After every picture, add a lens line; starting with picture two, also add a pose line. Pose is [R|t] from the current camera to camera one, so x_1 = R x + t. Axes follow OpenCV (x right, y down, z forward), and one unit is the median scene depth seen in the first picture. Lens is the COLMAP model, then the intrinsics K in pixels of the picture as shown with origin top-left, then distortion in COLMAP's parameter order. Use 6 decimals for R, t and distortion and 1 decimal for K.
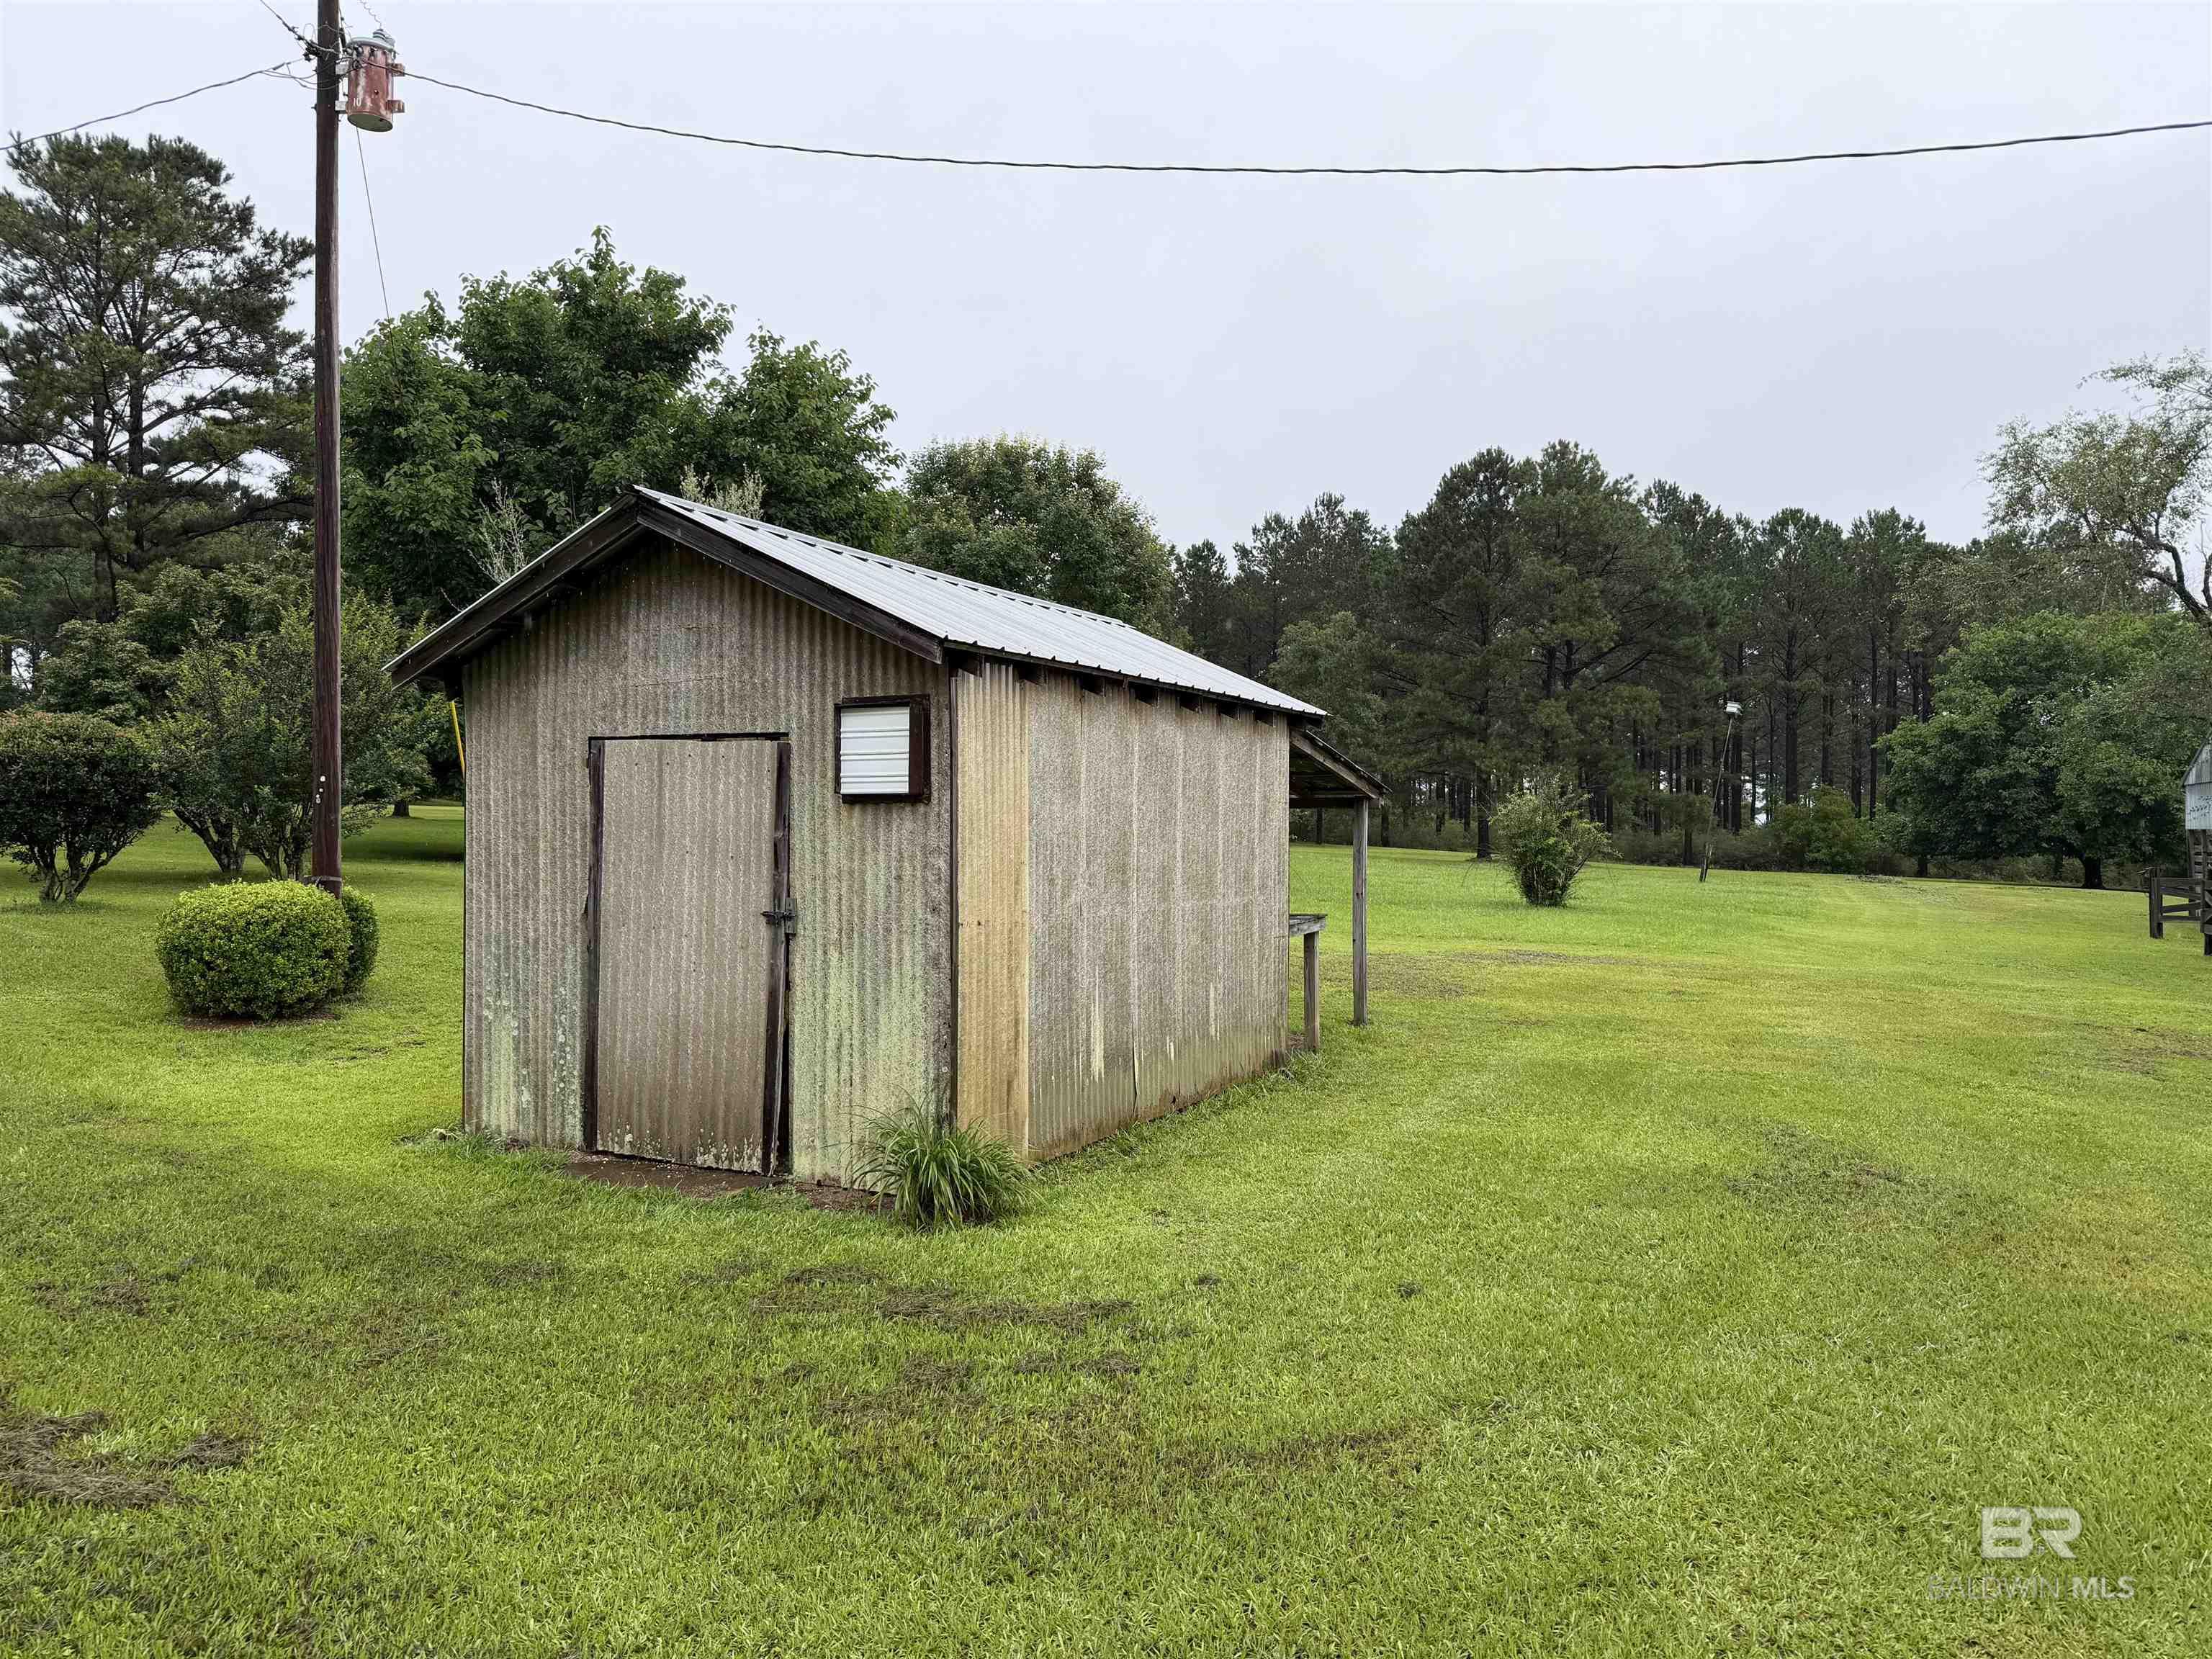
lens RADIAL K [[1560.7, 0, 1105.2], [0, 1560.7, 826.7], [0, 0, 1]] dist [0.051168, -0.064941]
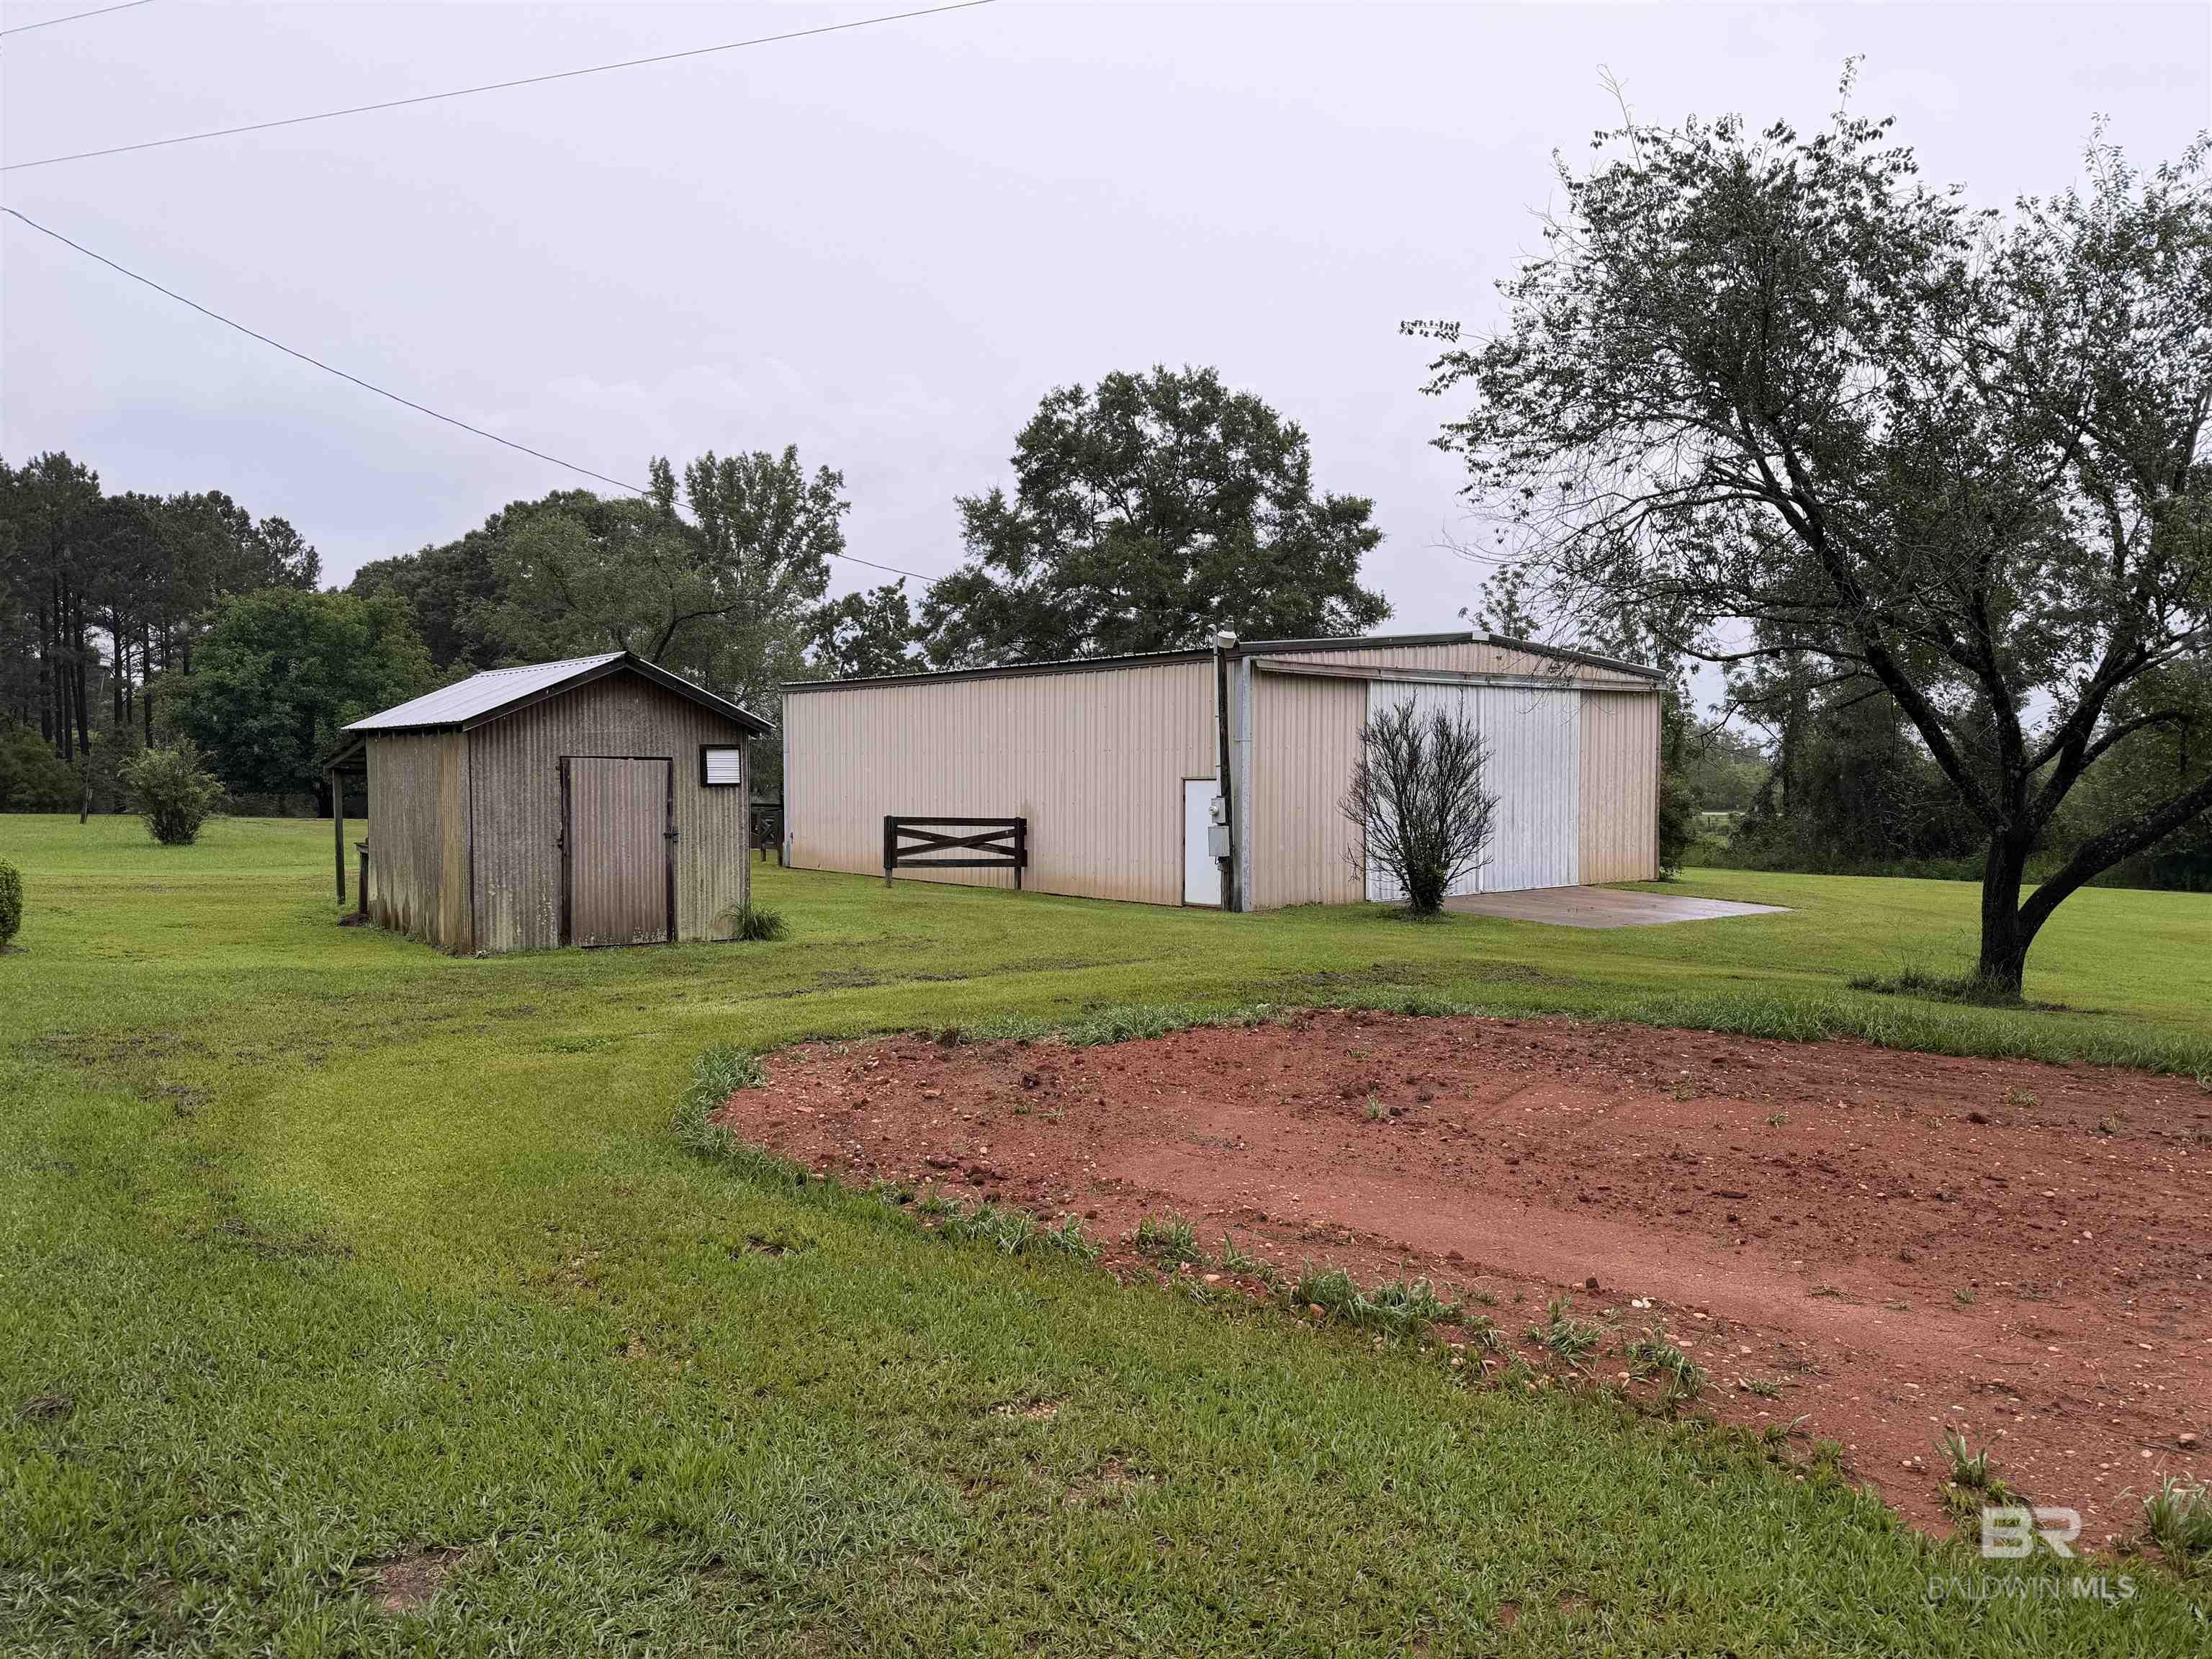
lens RADIAL K [[1560.7, 0, 1106.4], [0, 1560.7, 828.1], [0, 0, 1]] dist [0.051168, -0.064941]
pose [[0.427187, -0.041151, 0.903226, -0.498293], [0.002729, 0.999018, 0.044225, -0.013575], [-0.904159, -0.016427, 0.426880, -0.150330]]
